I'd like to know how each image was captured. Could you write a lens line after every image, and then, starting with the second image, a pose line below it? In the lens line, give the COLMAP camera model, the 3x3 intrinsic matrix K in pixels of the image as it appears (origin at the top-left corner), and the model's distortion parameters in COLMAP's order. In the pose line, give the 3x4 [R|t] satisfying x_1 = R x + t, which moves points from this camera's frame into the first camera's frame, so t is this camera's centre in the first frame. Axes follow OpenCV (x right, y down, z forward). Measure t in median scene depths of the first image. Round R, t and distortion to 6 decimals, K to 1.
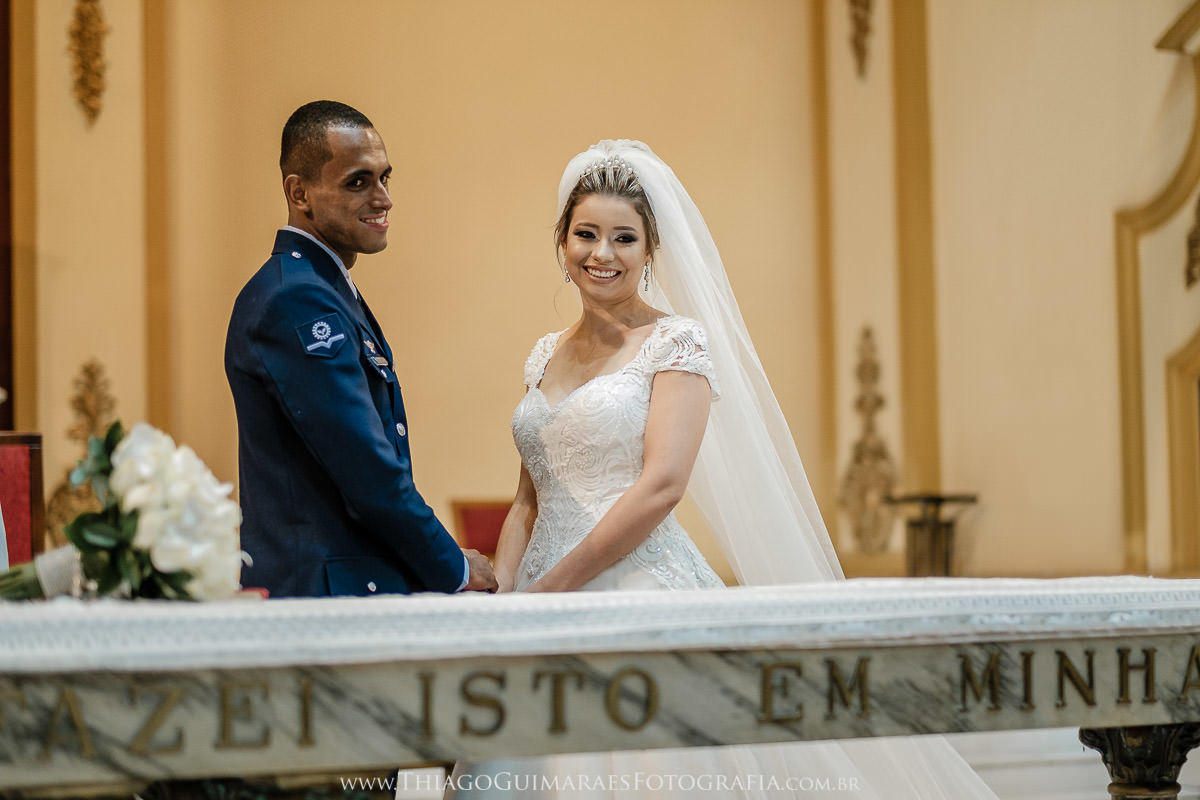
lens RADIAL K [[2873.3, 0, 600.0], [0, 2873.3, 400.0], [0, 0, 1]] dist [0.074146, -0.108562]
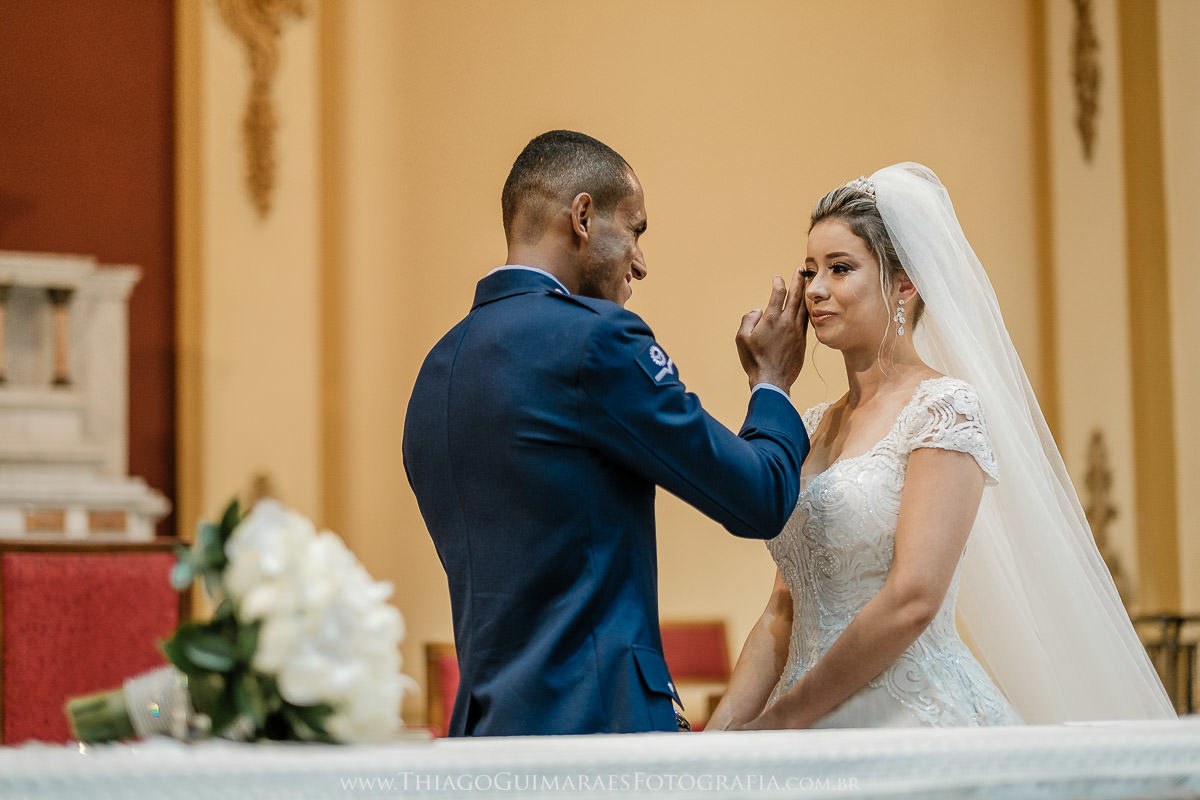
lens RADIAL K [[2873.3, 0, 600.0], [0, 2873.3, 400.0], [0, 0, 1]] dist [0.074146, -0.108562]
pose [[0.998003, -0.004800, -0.062987, -0.028223], [0.002093, 0.999074, -0.042975, 0.014062], [0.063135, 0.042758, 0.997089, 0.270457]]
